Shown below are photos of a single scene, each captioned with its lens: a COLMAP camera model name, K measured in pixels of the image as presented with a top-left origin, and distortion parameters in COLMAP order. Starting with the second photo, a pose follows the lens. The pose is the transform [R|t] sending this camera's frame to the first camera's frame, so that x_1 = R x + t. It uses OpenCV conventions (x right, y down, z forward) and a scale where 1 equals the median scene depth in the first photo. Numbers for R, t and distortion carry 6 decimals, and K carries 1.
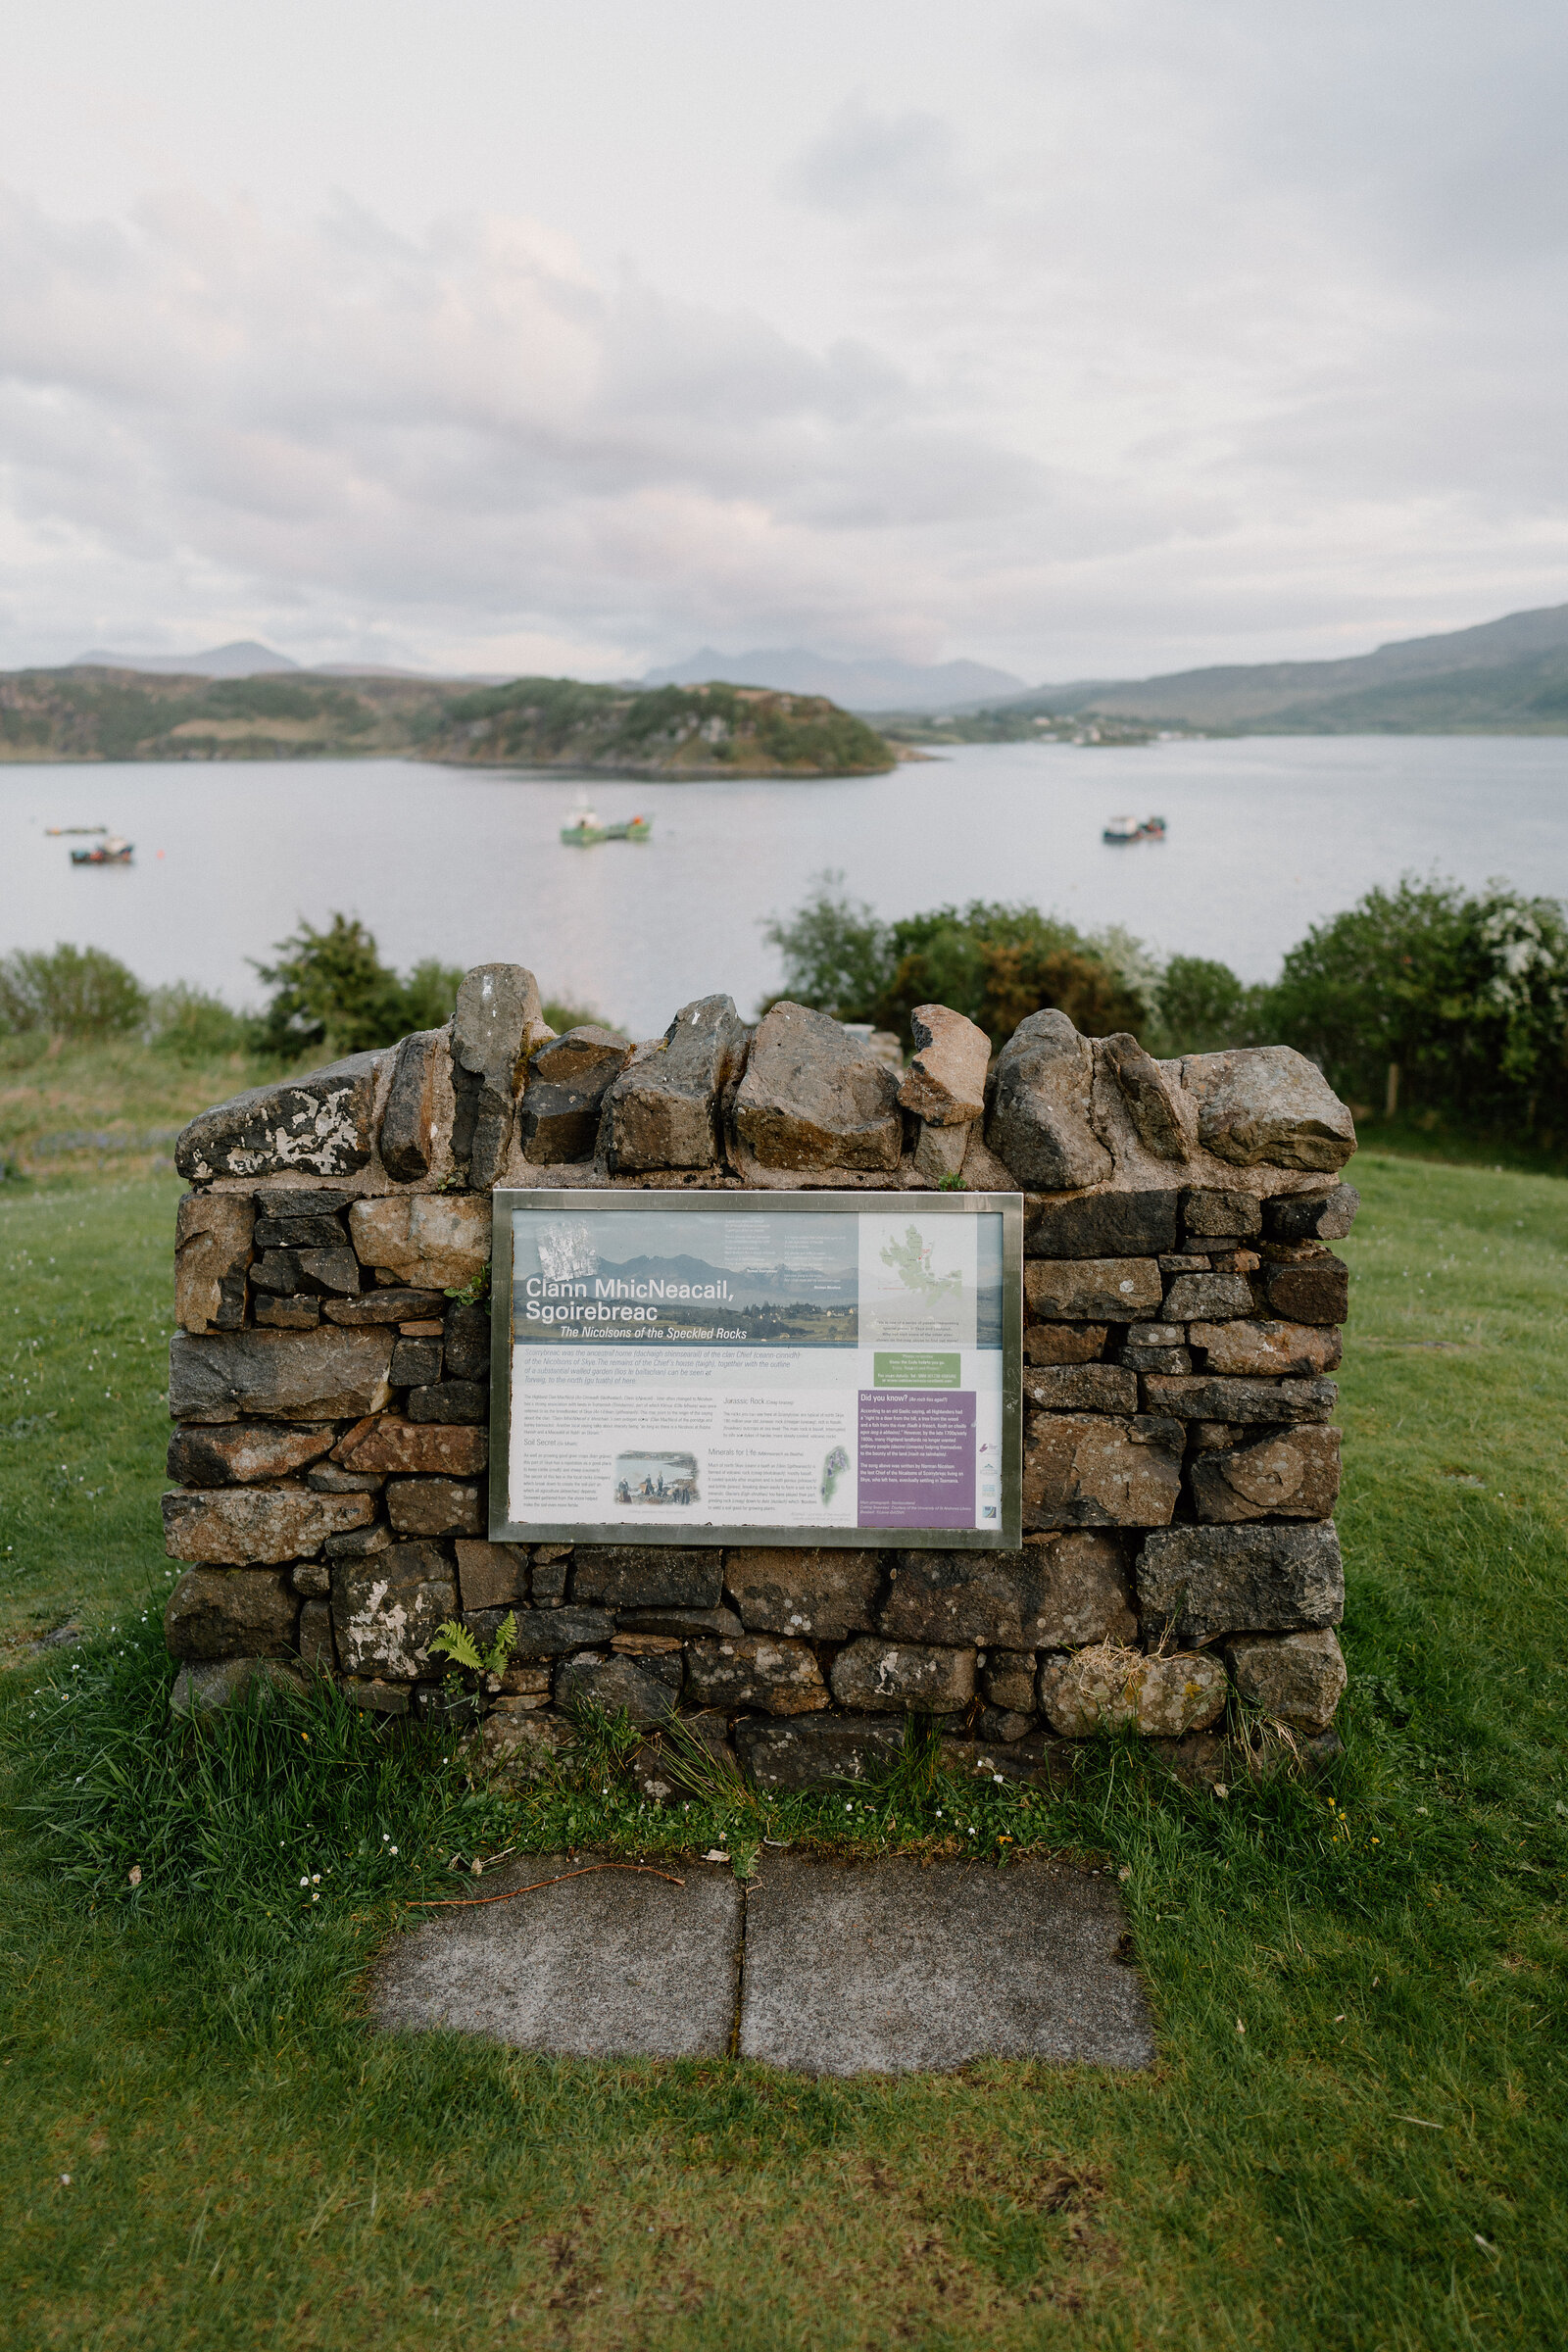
lens RADIAL K [[1550.8, 0, 784.0], [0, 1550.8, 1176.0], [0, 0, 1]] dist [-0.000824, 0.000052]
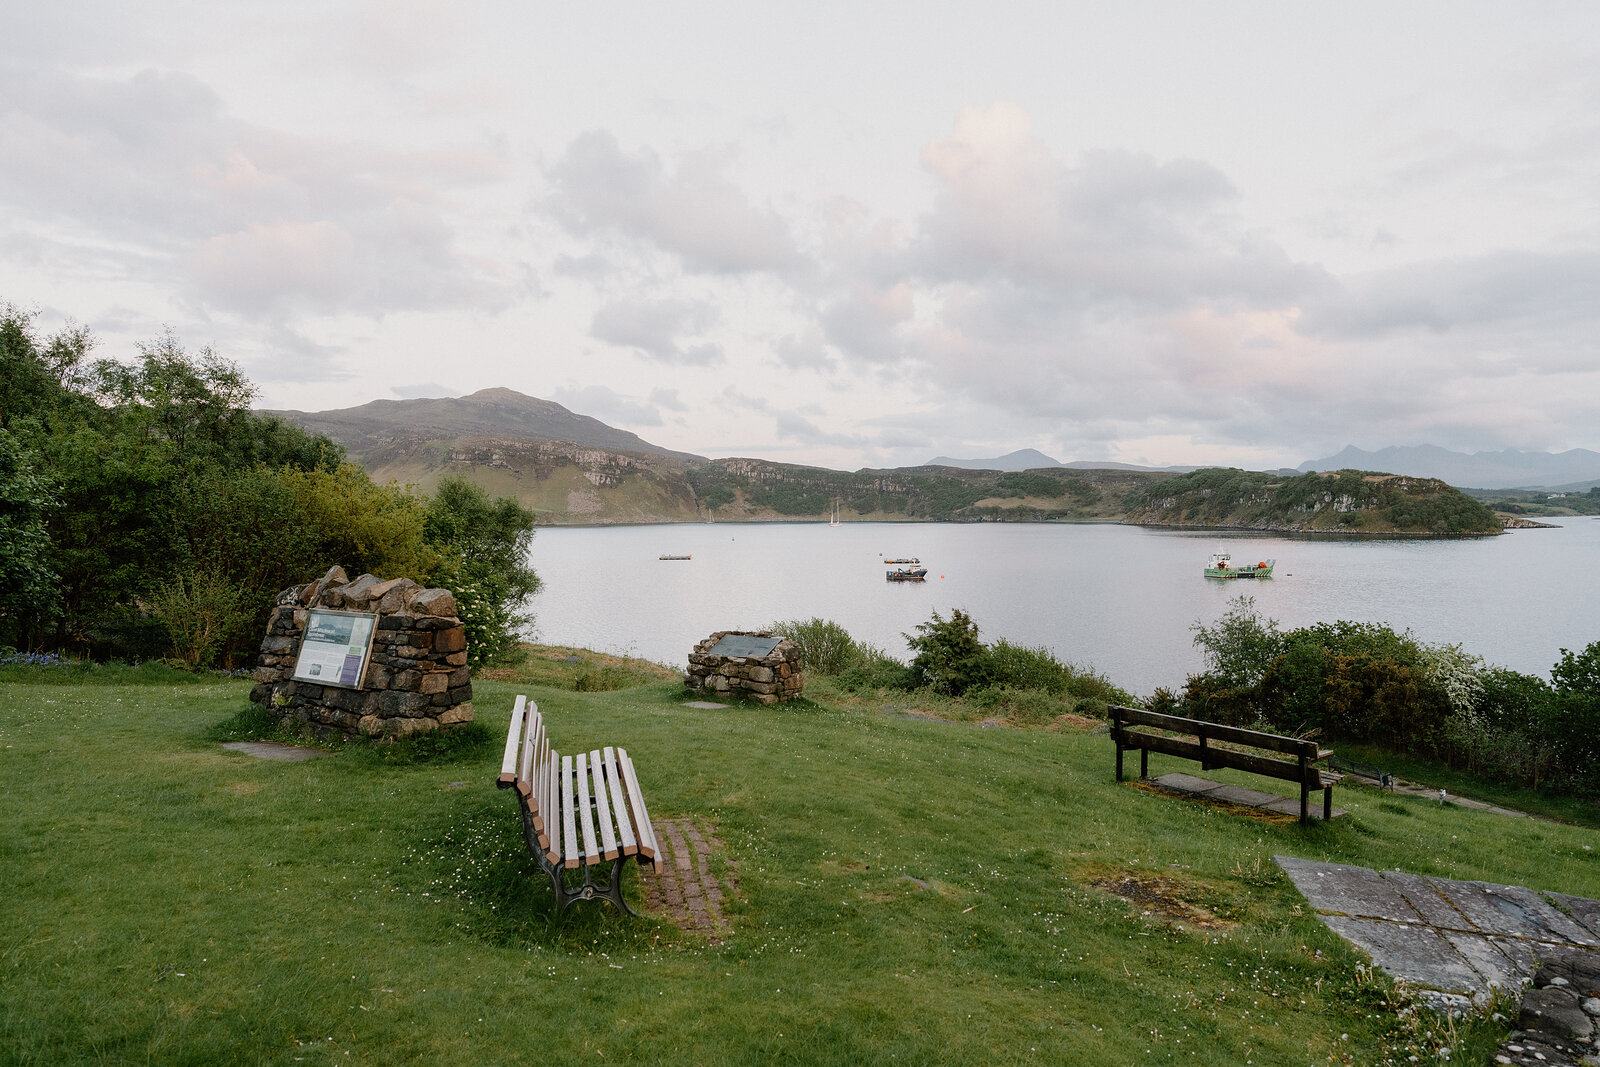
lens RADIAL K [[1049.3, 0, 806.3], [0, 1049.3, 538.0], [0, 0, 1]] dist [-0.000051, 0.001805]
pose [[0.864598, 0.017164, -0.502172, 0.165937], [-0.139427, 0.968364, -0.206956, 0.015211], [0.482733, 0.248950, 0.839638, -0.063197]]
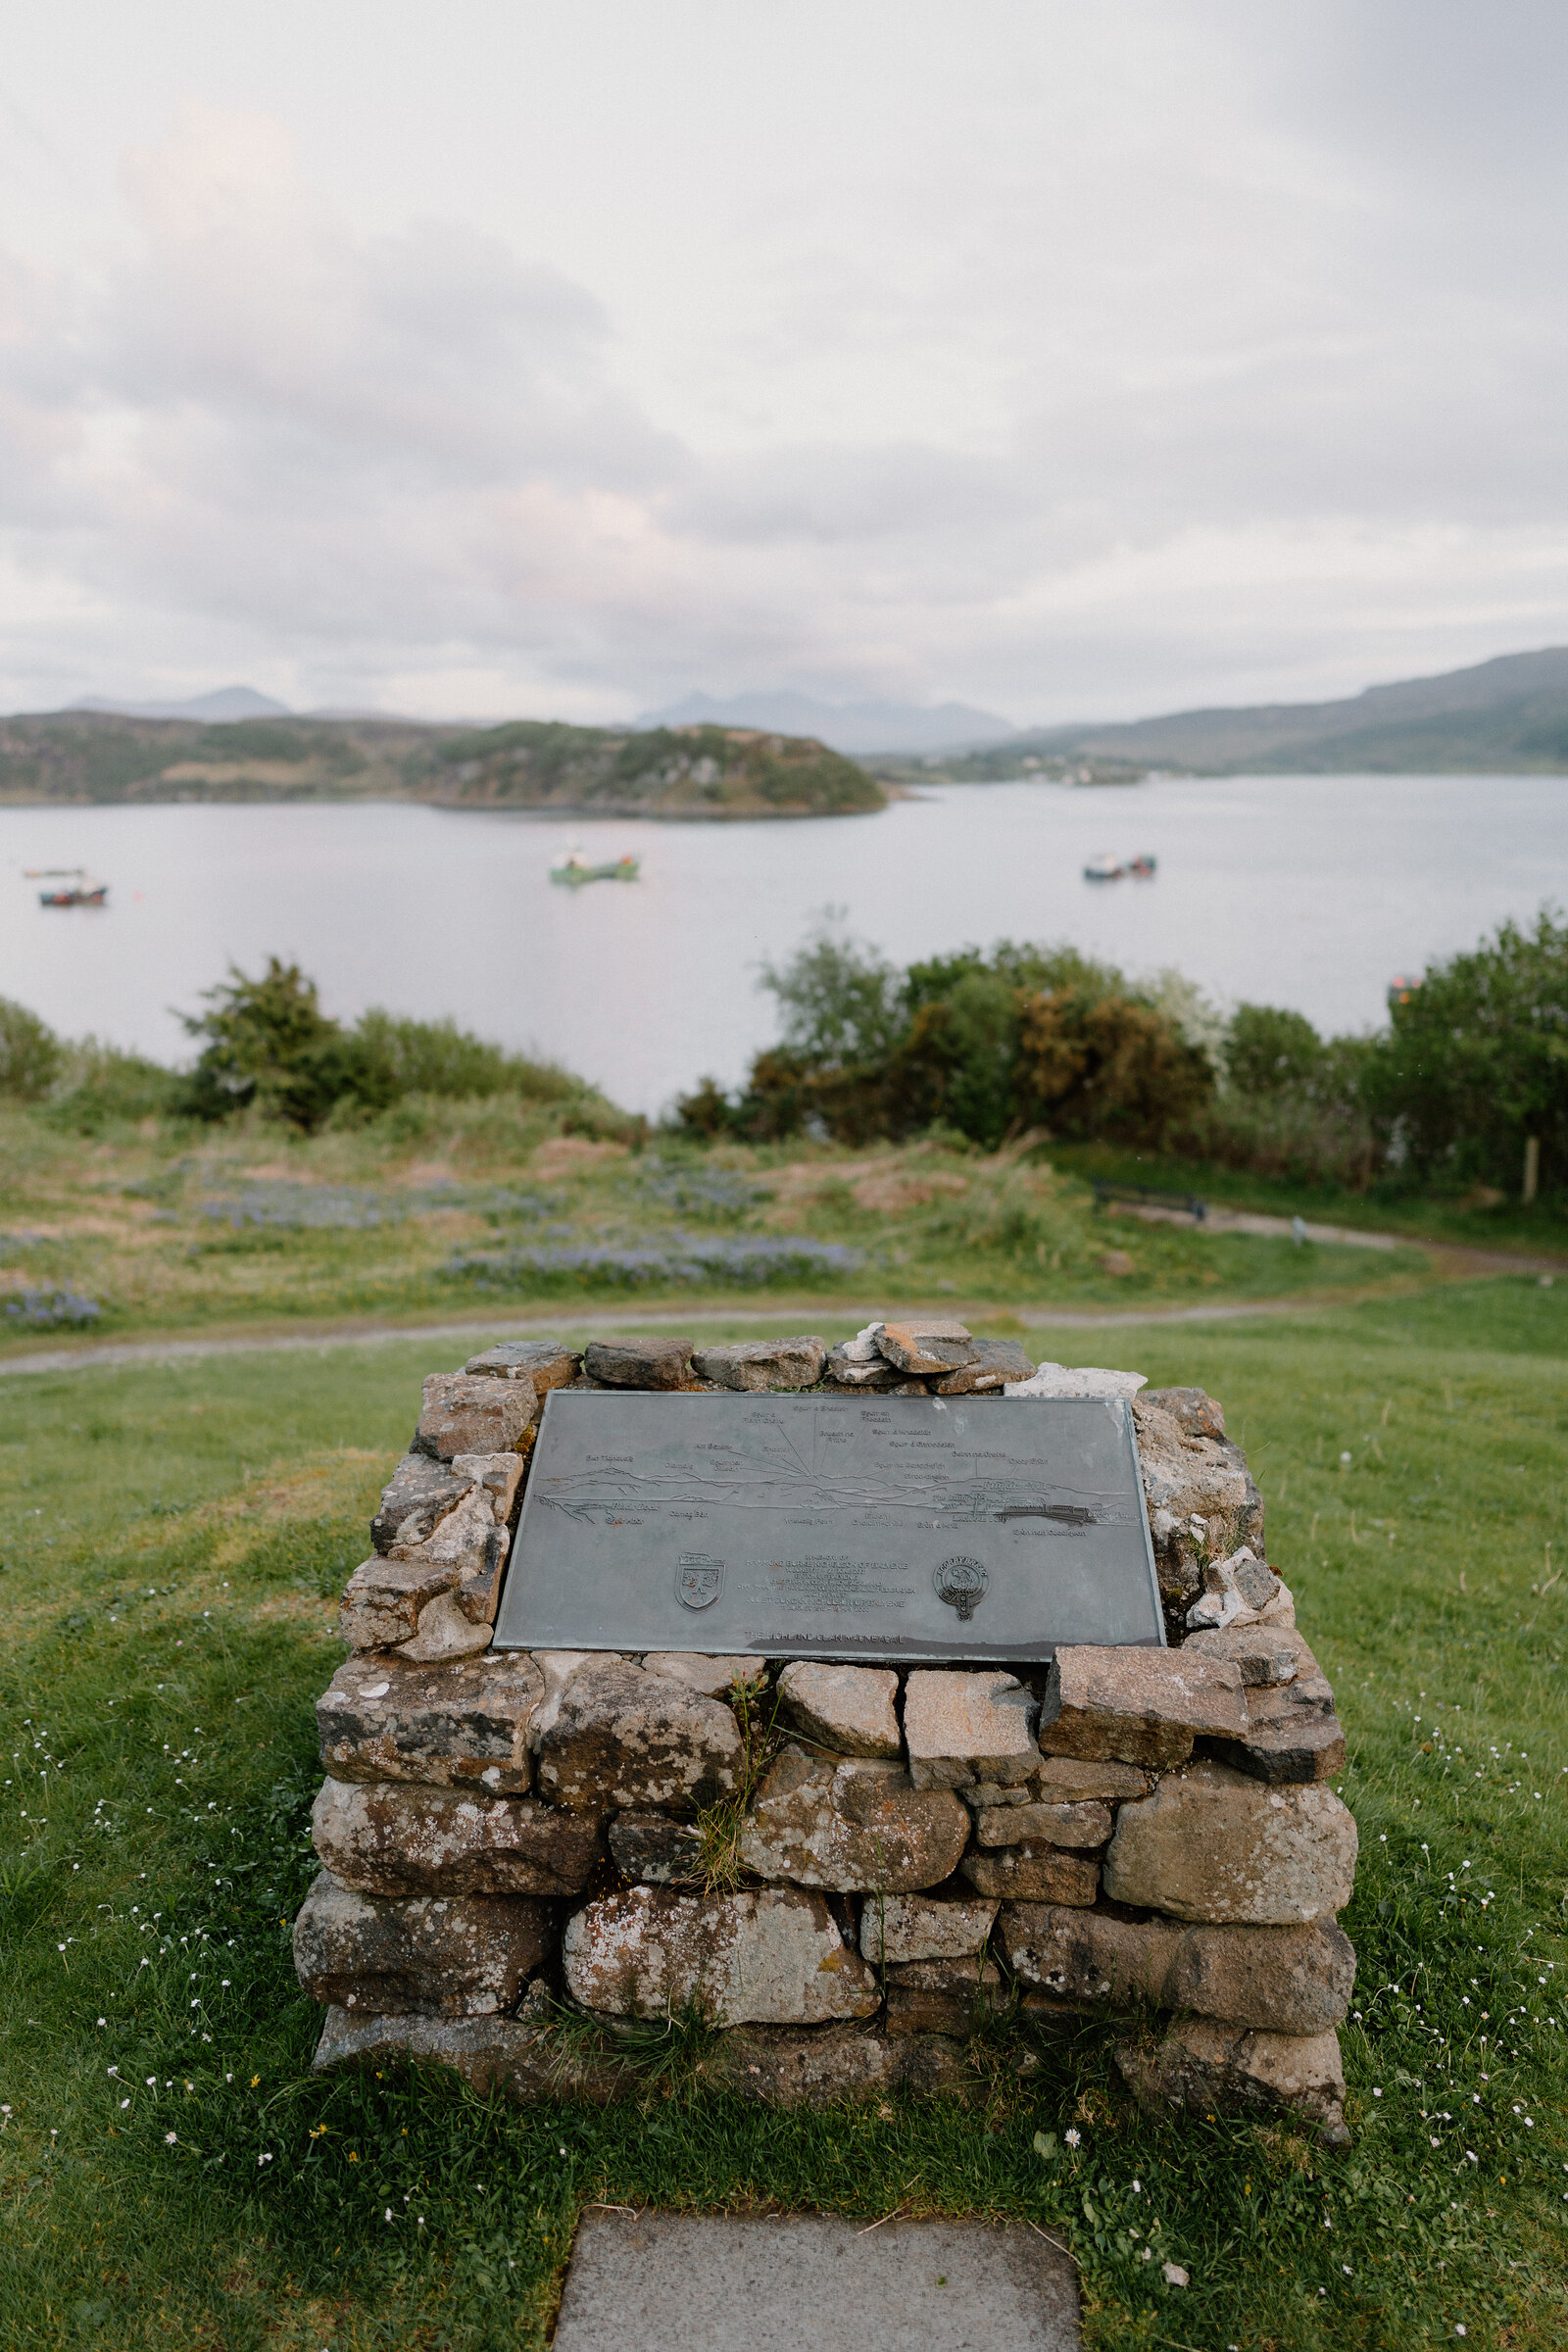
lens RADIAL K [[1550.8, 0, 784.0], [0, 1550.8, 1176.0], [0, 0, 1]] dist [-0.000824, 0.000052]
pose [[0.999979, -0.004173, 0.004923, -0.001693], [0.004297, 0.999667, -0.025440, -0.024090], [-0.004815, 0.025461, 0.999664, 0.138253]]
